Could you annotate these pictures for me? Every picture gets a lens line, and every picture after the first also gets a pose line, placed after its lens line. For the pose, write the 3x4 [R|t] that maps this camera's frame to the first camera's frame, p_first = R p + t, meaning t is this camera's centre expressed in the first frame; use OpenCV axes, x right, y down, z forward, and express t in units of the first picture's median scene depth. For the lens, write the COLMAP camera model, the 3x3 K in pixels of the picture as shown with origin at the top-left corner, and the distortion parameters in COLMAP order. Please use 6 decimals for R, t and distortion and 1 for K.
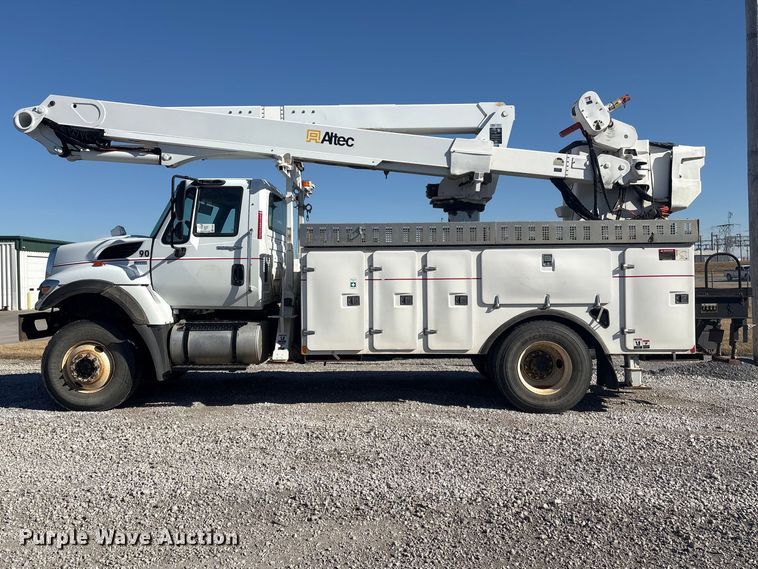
lens RADIAL K [[577.9, 0, 379.1], [0, 577.9, 289.2], [0, 0, 1]] dist [0.011793, -0.006562]
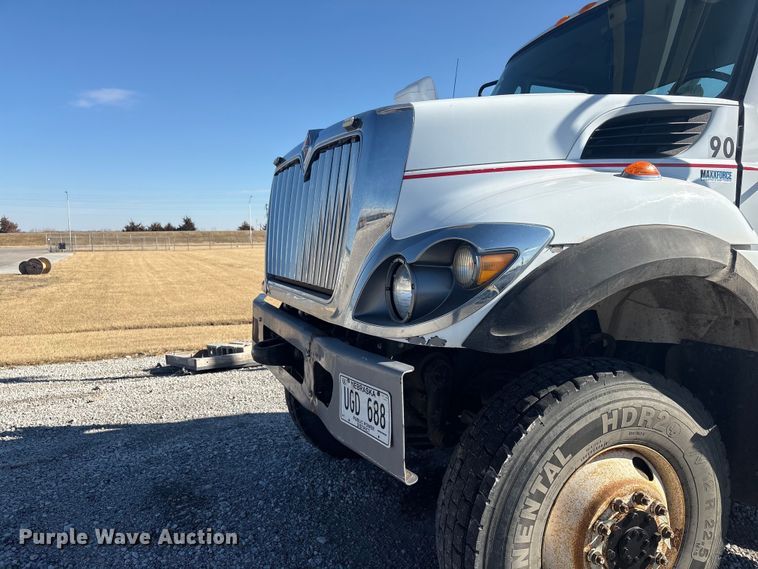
lens RADIAL K [[607.8, 0, 379.0], [0, 607.8, 284.5], [0, 0, 1]] dist [0.075779, -0.115941]
pose [[0.907907, -0.013444, 0.418955, -0.718289], [-0.017855, 0.997338, 0.070697, -0.006922], [-0.418791, -0.071667, 0.905250, 0.769915]]
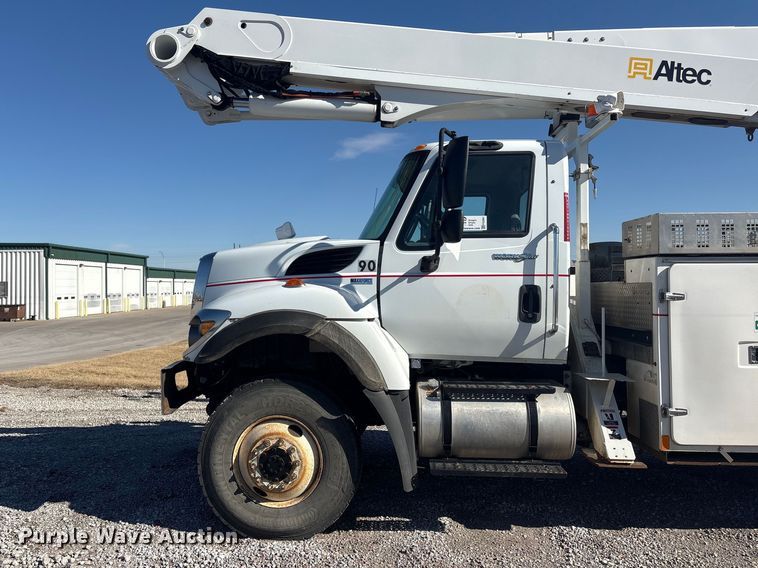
lens RADIAL K [[607.8, 0, 379.0], [0, 607.8, 284.0], [0, 0, 1]] dist [0.075779, -0.115941]
pose [[0.998195, 0.008167, -0.059496, -0.356965], [-0.009822, 0.999572, -0.027571, -0.025862], [0.059245, 0.028106, 0.997848, 0.382834]]
